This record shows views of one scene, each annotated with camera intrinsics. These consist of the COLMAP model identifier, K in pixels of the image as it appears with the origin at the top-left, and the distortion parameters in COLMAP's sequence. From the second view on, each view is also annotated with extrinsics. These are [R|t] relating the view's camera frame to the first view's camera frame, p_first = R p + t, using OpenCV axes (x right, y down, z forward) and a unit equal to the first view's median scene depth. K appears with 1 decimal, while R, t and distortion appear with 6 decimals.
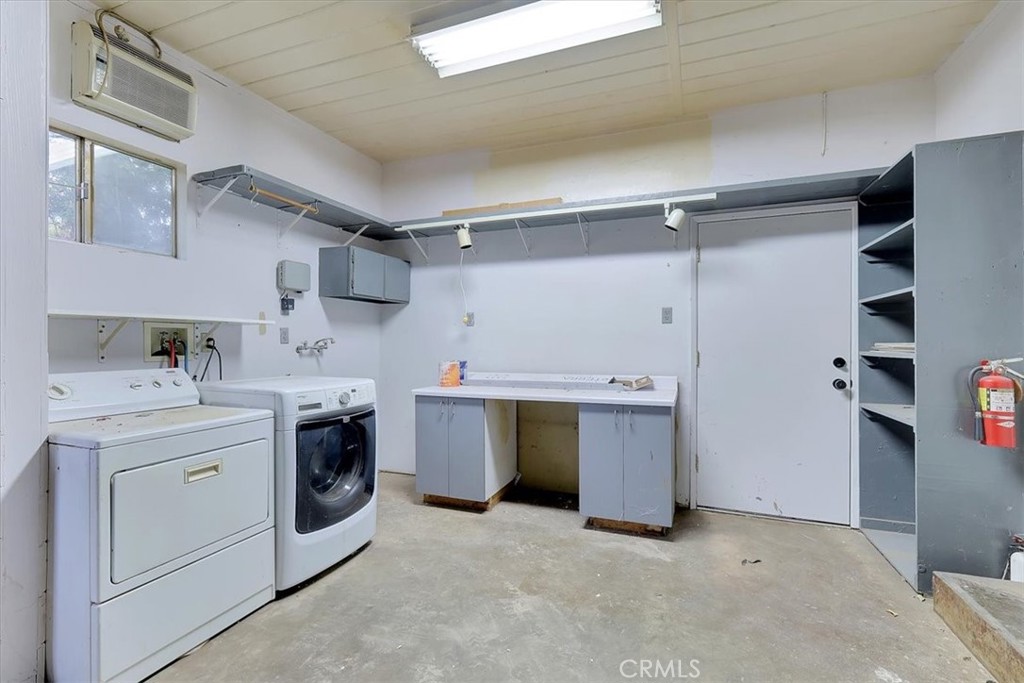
lens RADIAL K [[464.5, 0, 513.8], [0, 464.5, 345.8], [0, 0, 1]] dist [0.001649, 0.000255]
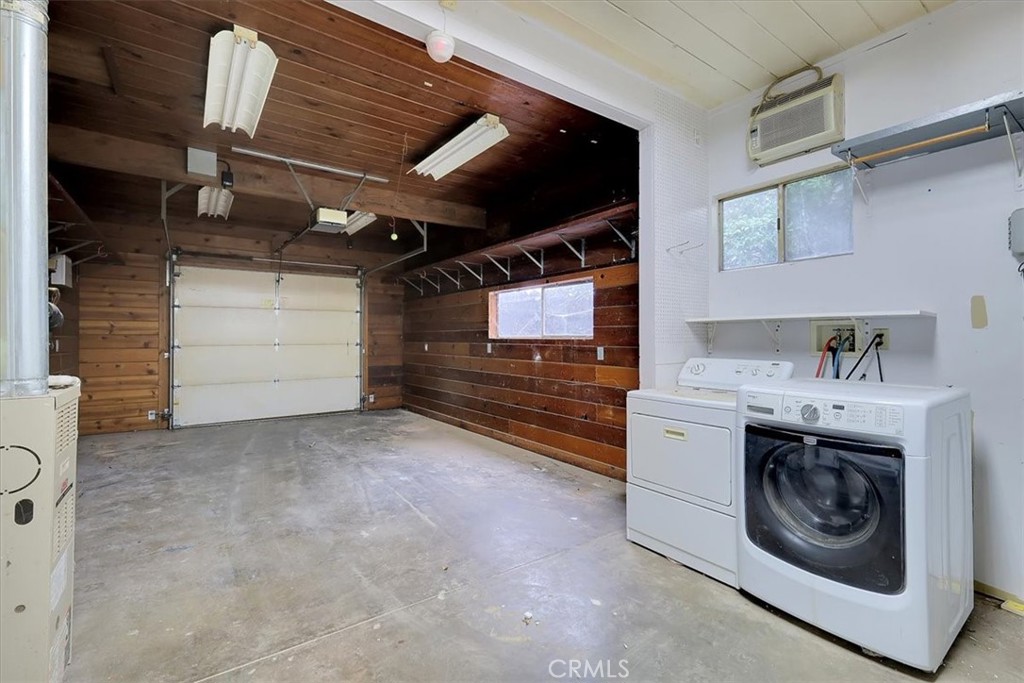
lens RADIAL K [[449.0, 0, 514.1], [0, 449.0, 339.4], [0, 0, 1]] dist [0.002413, 0.000398]
pose [[-0.546764, 0.000178, -0.837287, 0.522186], [-0.007312, 0.999961, 0.004988, -0.006663], [0.837255, 0.008849, -0.546741, 1.005909]]
